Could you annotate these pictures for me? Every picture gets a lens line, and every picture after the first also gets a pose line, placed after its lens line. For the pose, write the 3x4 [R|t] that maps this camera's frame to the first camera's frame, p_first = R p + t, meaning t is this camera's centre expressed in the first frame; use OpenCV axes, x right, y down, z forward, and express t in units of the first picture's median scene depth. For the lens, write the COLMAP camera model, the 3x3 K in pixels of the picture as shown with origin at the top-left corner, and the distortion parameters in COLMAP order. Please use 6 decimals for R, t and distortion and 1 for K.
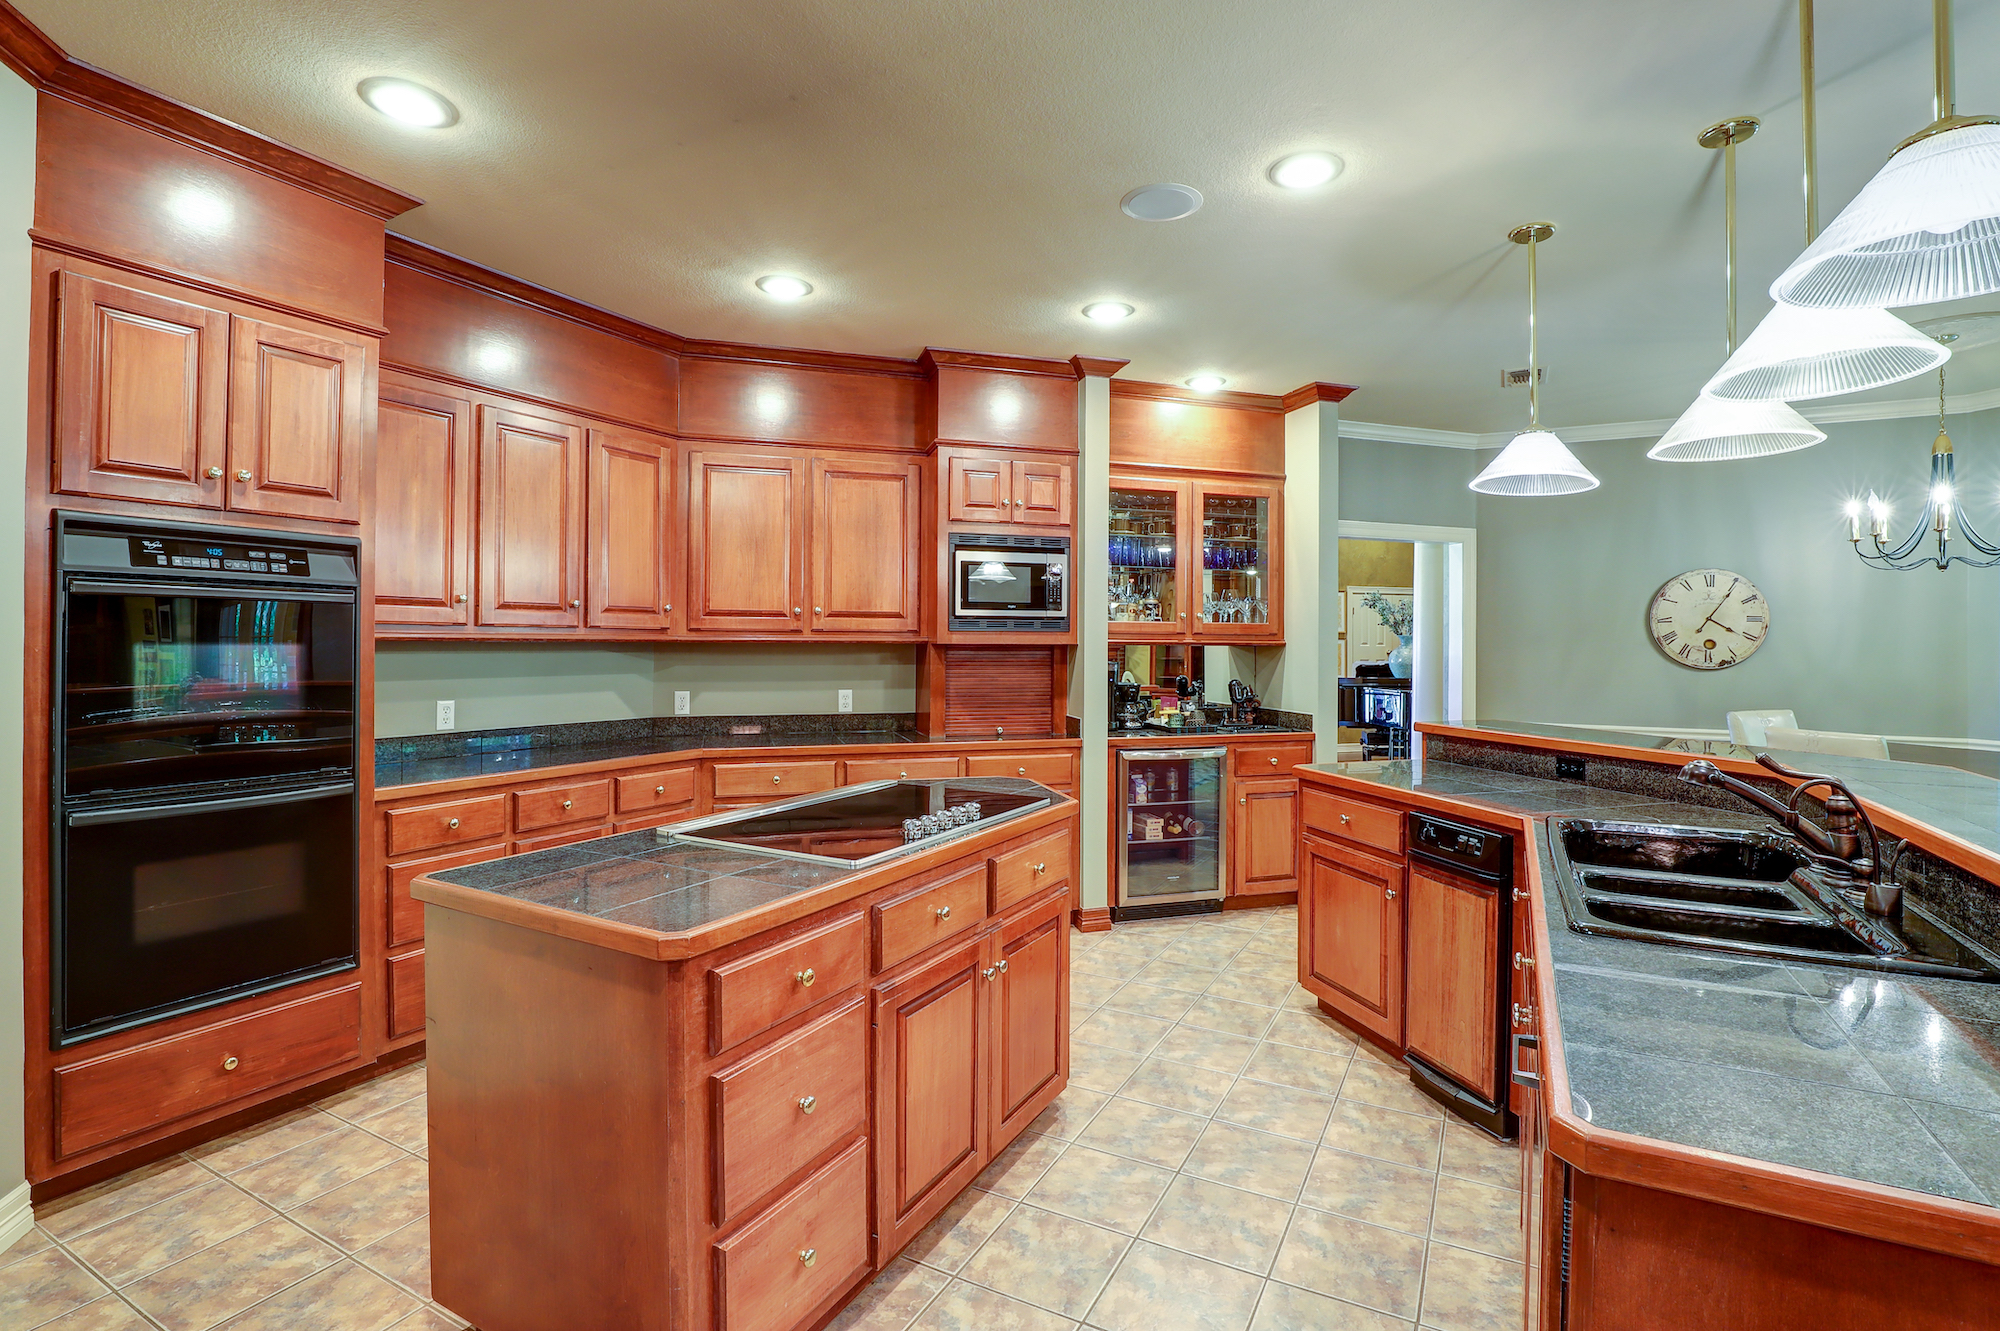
lens RADIAL K [[934.8, 0, 1037.5], [0, 934.8, 640.6], [0, 0, 1]] dist [-0.031282, 0.005502]
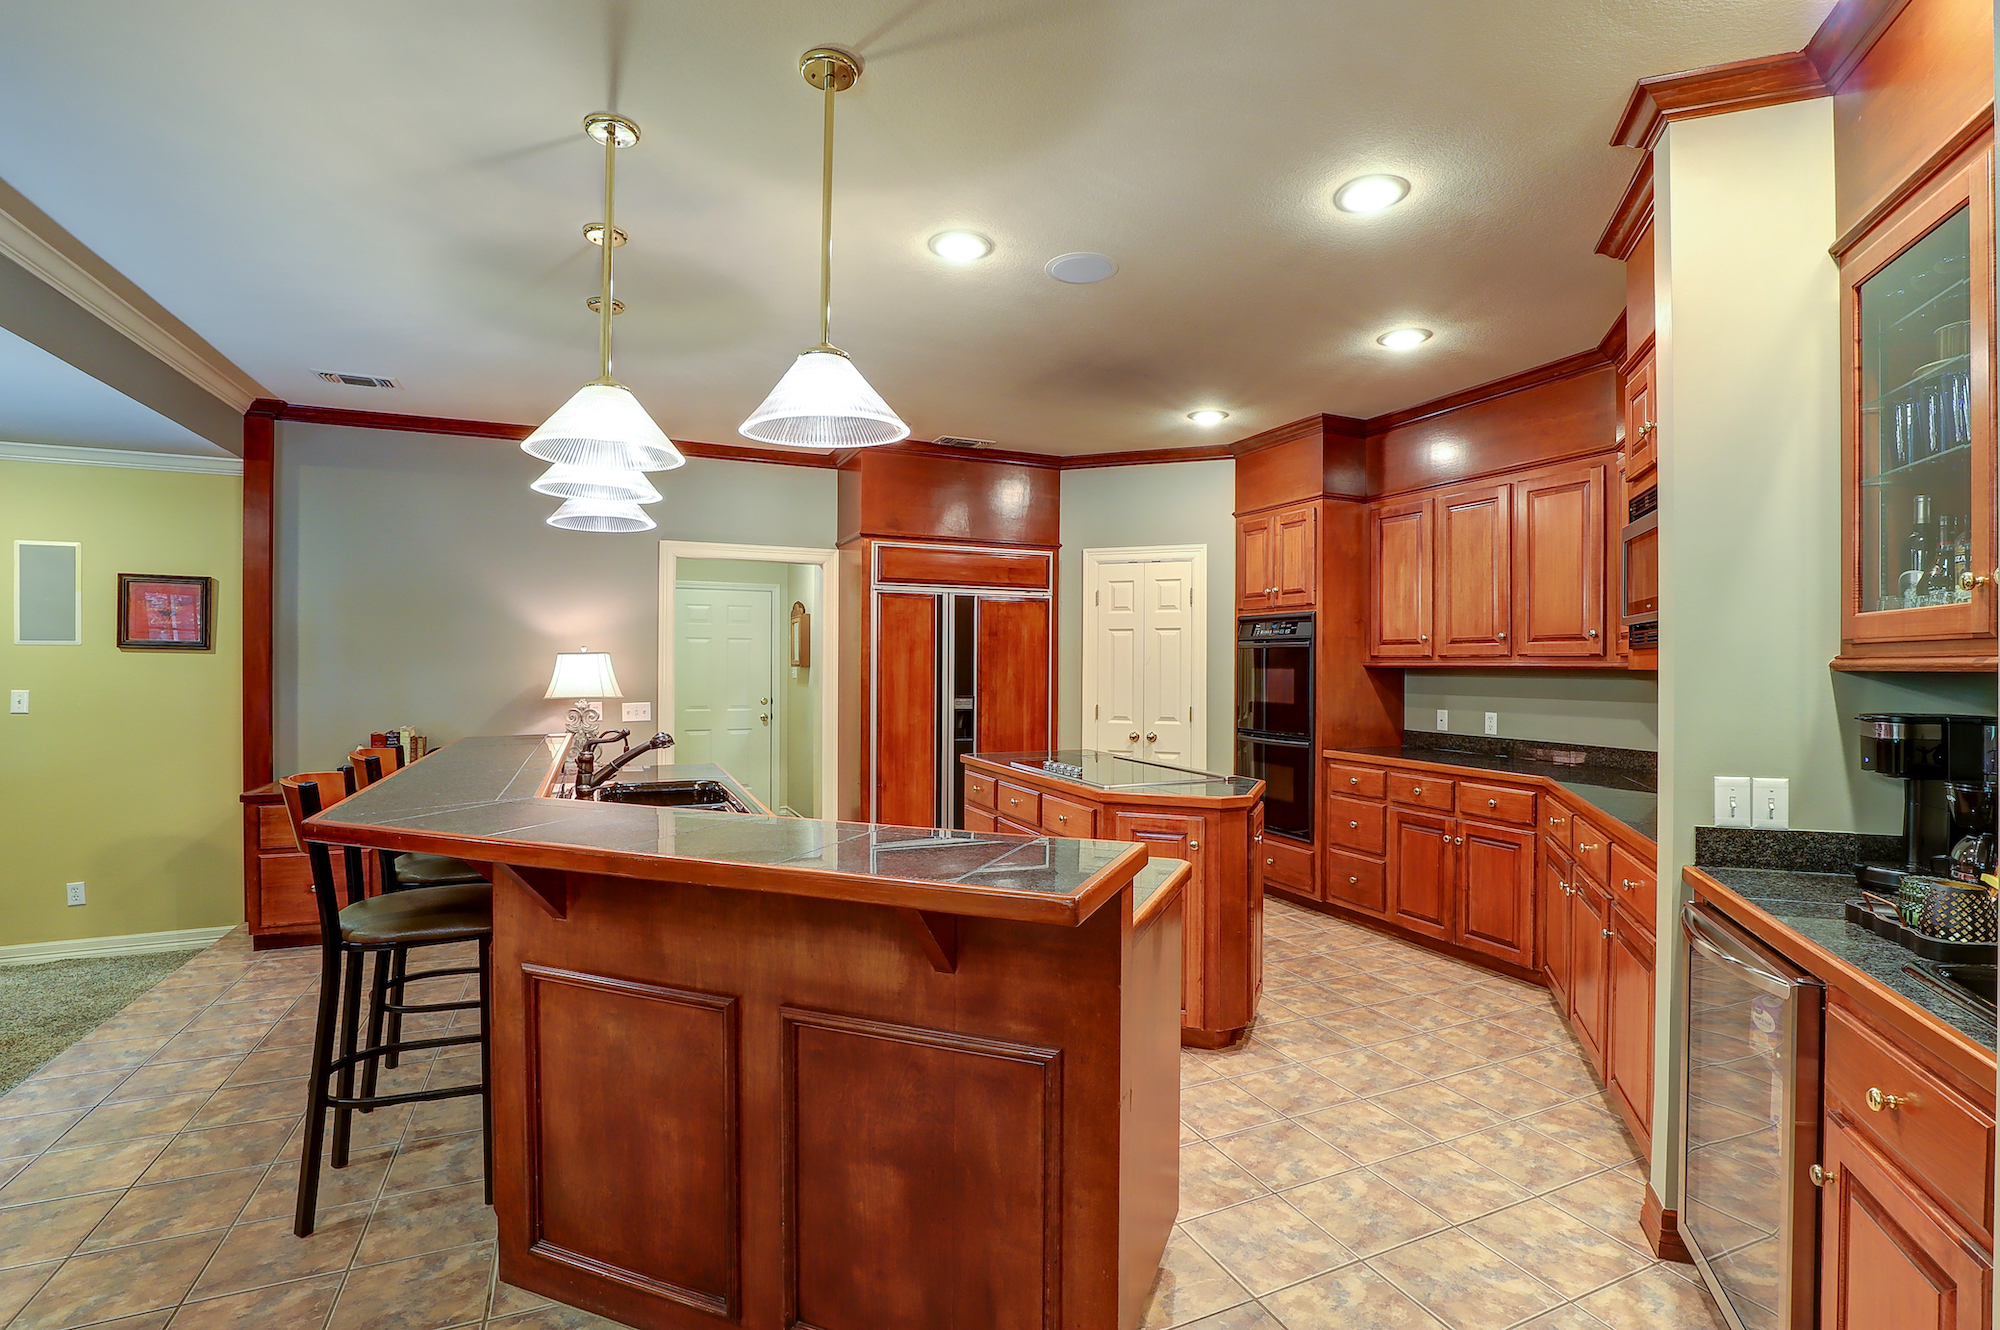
lens RADIAL K [[934.8, 0, 1002.6], [0, 934.8, 669.8], [0, 0, 1]] dist [-0.031282, 0.005502]
pose [[-0.638793, -0.002444, -0.769375, 0.909539], [-0.004550, 0.999989, 0.000602, 0.005793], [0.769365, 0.003885, -0.638797, 1.422496]]
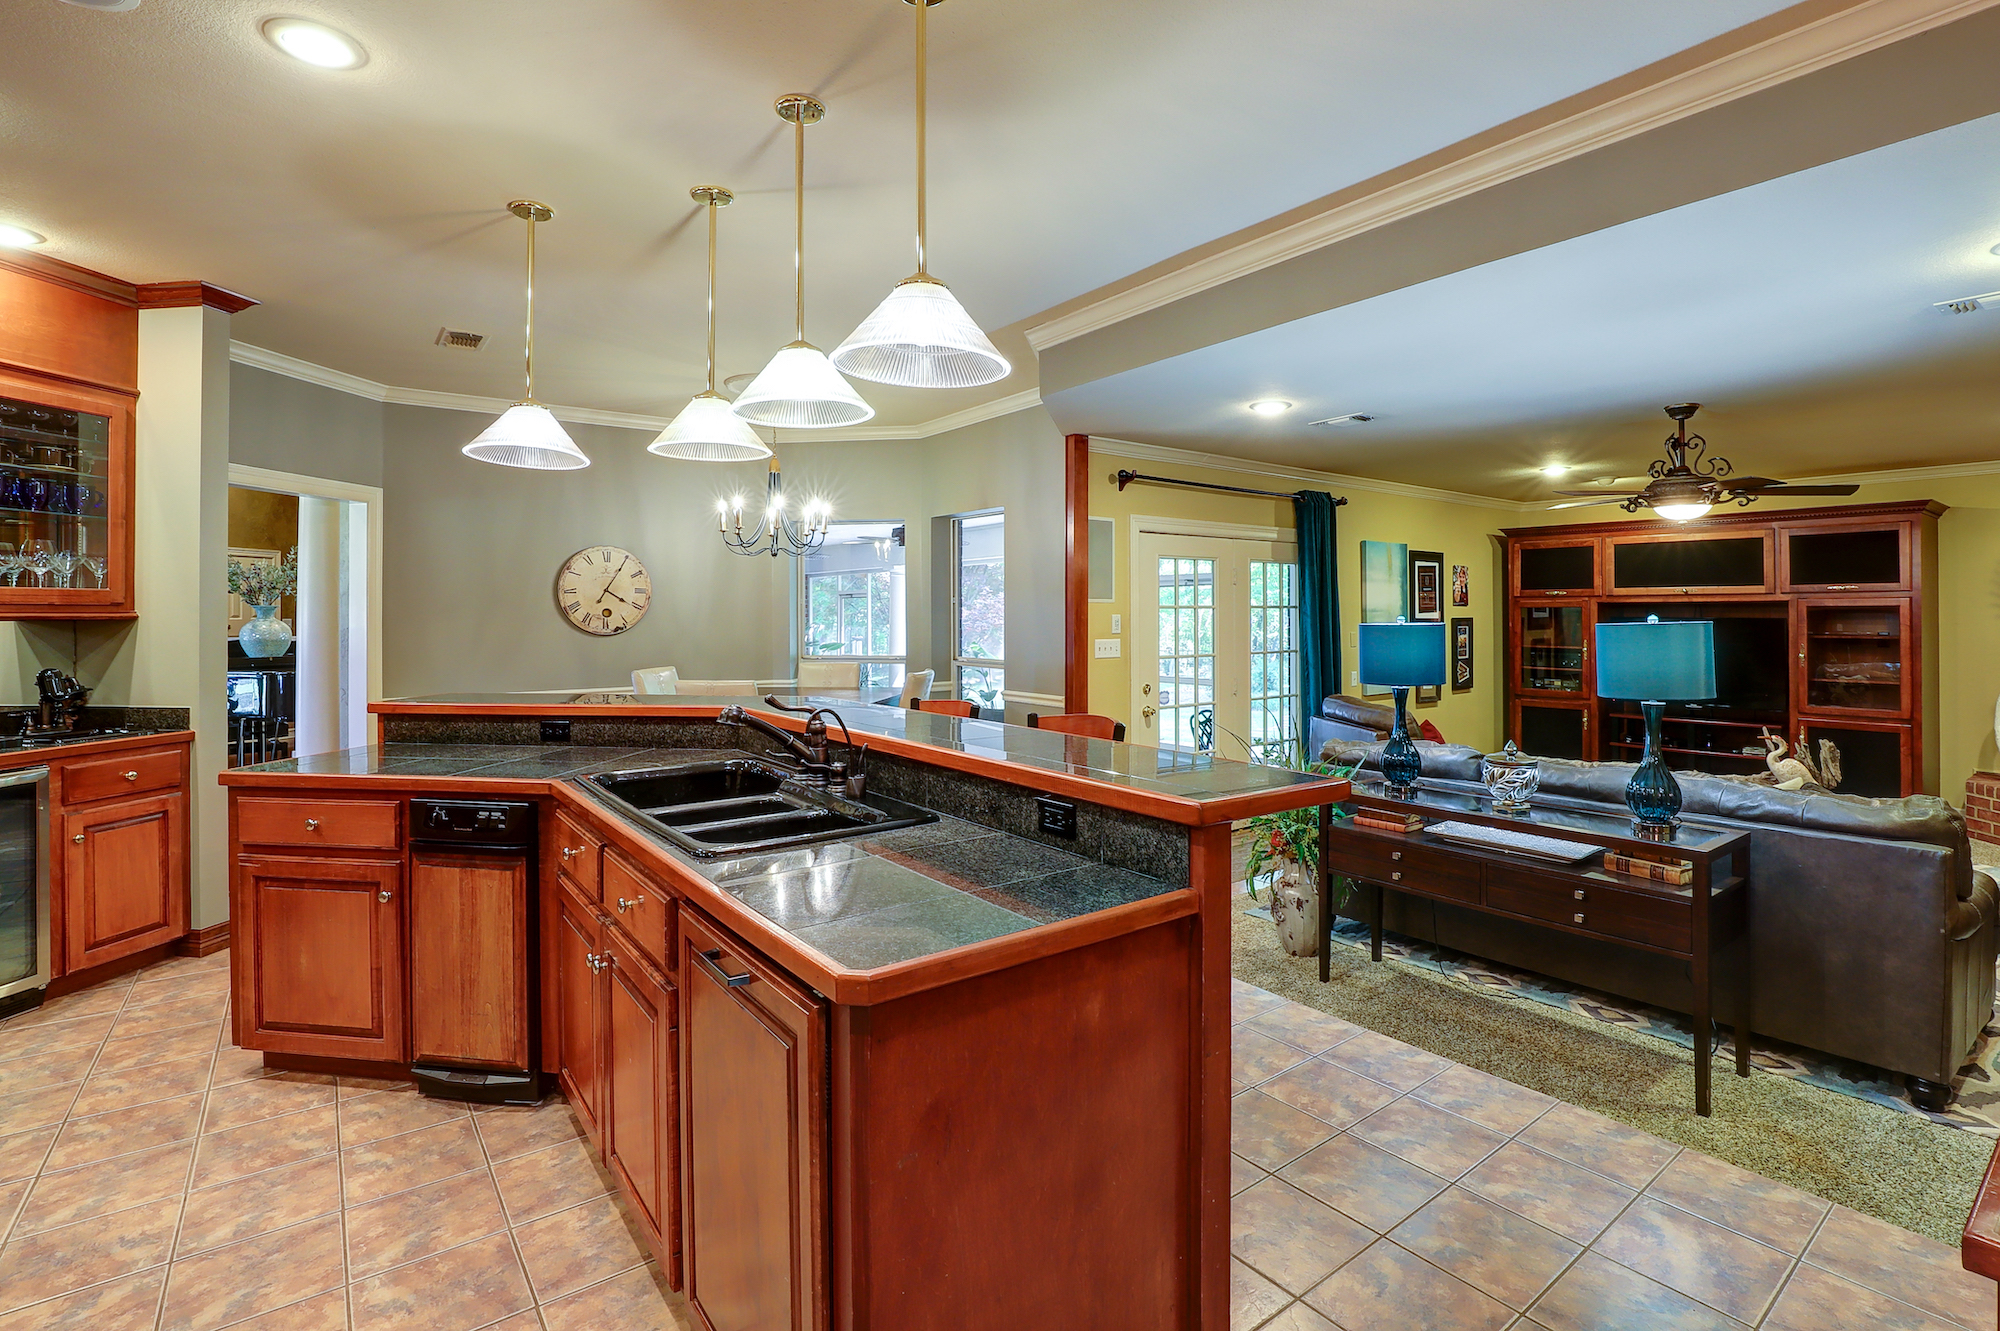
lens RADIAL K [[934.8, 0, 1042.3], [0, 934.8, 607.6], [0, 0, 1]] dist [-0.031282, 0.005502]
pose [[0.422533, -0.003692, 0.906340, -0.138954], [0.007218, 0.999974, 0.000708, 0.001107], [-0.906319, 0.006242, 0.422548, 0.054872]]
